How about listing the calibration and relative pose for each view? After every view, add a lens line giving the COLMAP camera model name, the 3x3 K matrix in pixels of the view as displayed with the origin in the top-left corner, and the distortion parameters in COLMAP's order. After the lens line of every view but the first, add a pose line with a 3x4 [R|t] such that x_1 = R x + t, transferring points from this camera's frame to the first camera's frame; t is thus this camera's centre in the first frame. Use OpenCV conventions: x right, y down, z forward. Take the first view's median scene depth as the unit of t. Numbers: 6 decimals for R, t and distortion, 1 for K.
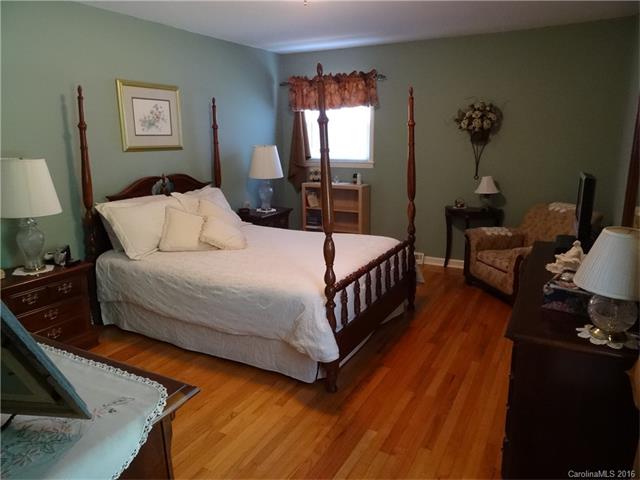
lens RADIAL K [[462.3, 0, 321.7], [0, 462.3, 242.9], [0, 0, 1]] dist [-0.008524, 0.000602]
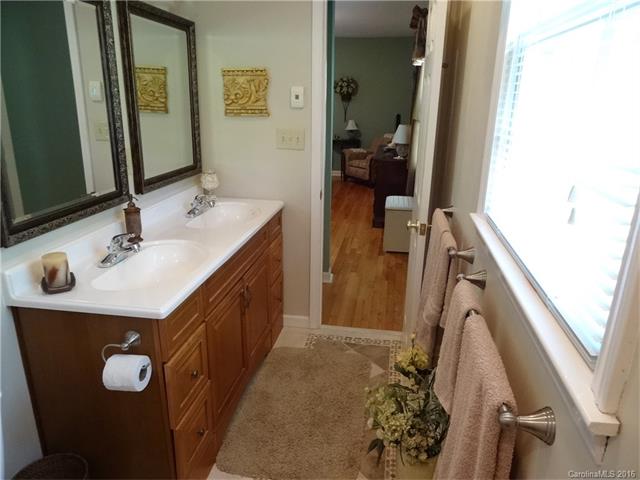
lens RADIAL K [[462.3, 0, 320.5], [0, 462.3, 238.9], [0, 0, 1]] dist [-0.008524, 0.000602]
pose [[0.947577, -0.073279, 0.311012, -0.346821], [0.049337, 0.995229, 0.084173, 0.158153], [-0.315697, -0.064416, 0.946671, -0.685488]]
